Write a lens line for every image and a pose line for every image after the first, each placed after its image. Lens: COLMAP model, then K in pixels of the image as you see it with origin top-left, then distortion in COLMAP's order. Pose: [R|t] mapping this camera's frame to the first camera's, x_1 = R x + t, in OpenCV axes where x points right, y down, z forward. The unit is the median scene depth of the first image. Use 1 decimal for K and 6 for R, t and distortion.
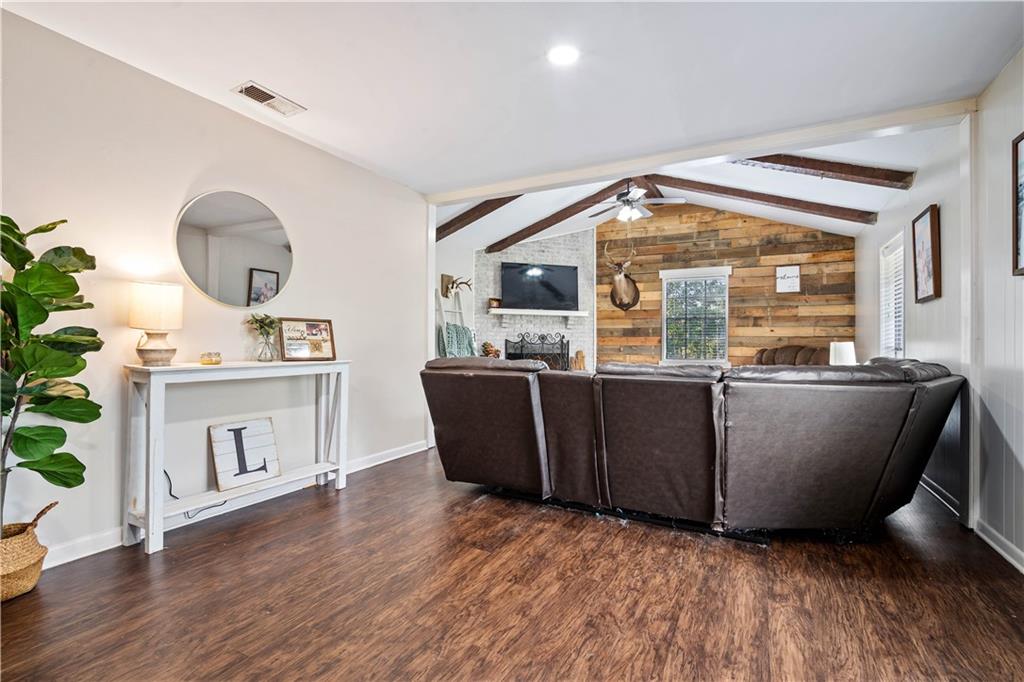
lens RADIAL K [[453.3, 0, 517.5], [0, 453.3, 339.1], [0, 0, 1]] dist [-0.008938, 0.000188]
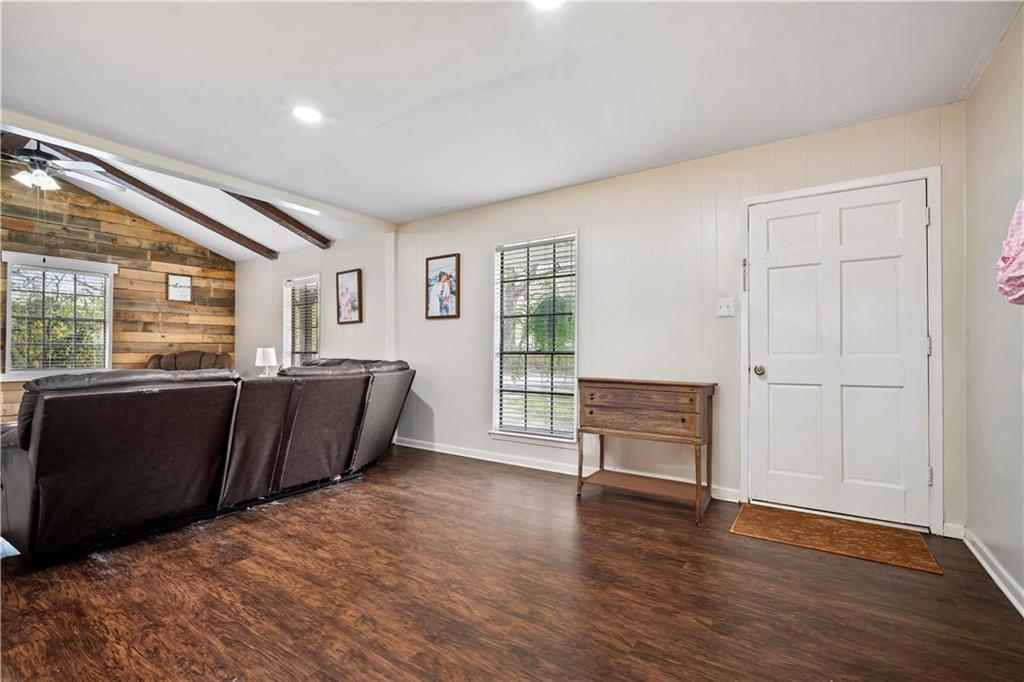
lens RADIAL K [[453.3, 0, 517.5], [0, 453.3, 339.1], [0, 0, 1]] dist [-0.008938, 0.000188]
pose [[0.095520, 0.015101, 0.995313, -0.862918], [-0.006481, 0.999873, -0.014549, -0.007790], [-0.995406, -0.005061, 0.095605, 0.261150]]
